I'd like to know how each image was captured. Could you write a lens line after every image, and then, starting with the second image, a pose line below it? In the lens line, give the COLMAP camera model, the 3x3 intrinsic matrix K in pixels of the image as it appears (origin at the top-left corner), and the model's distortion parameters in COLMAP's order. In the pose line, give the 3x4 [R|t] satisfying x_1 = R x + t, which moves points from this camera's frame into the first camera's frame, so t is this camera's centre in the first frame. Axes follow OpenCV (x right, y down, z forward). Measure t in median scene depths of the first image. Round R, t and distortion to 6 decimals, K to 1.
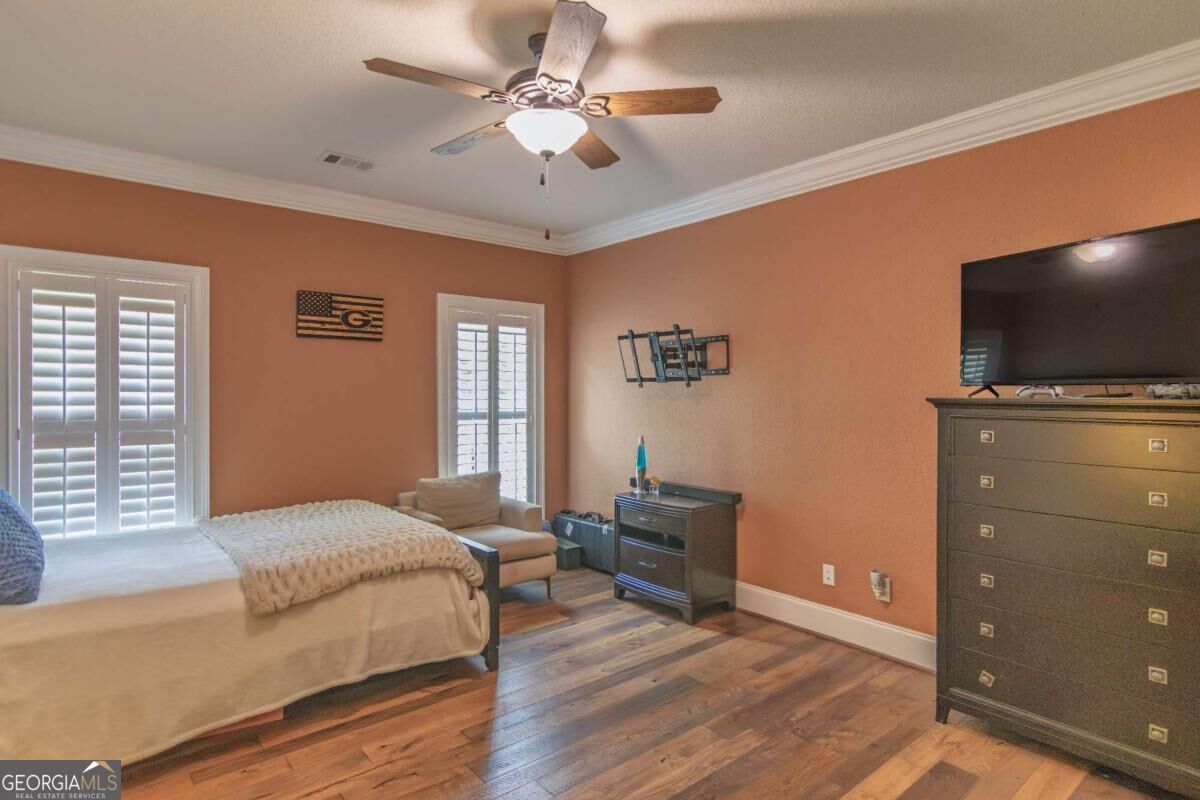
lens RADIAL K [[642.3, 0, 609.2], [0, 642.3, 391.8], [0, 0, 1]] dist [0.000386, -0.000371]
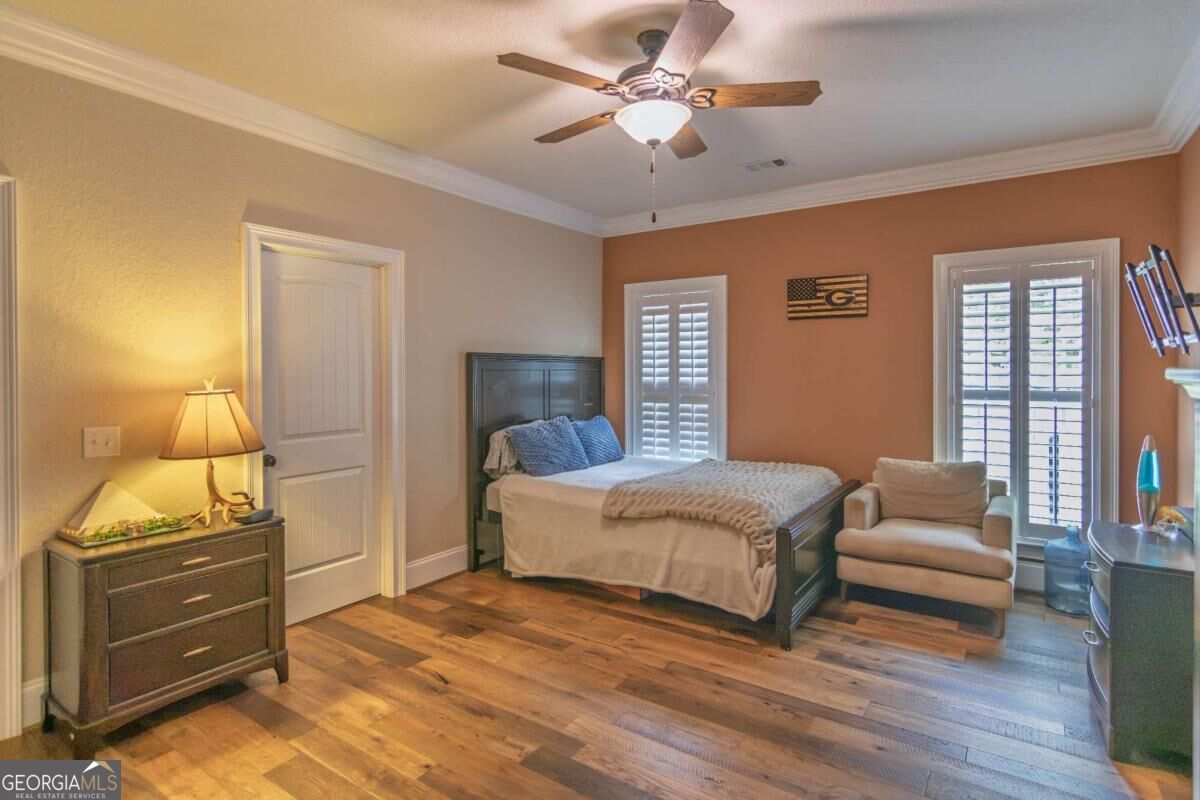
lens RADIAL K [[615.6, 0, 602.4], [0, 615.6, 384.0], [0, 0, 1]] dist [-0.001995, -0.000597]
pose [[0.264074, 0.018791, -0.964319, 0.541485], [0.004860, 0.999772, 0.020812, 0.006015], [0.964490, -0.010182, 0.263922, 0.407306]]
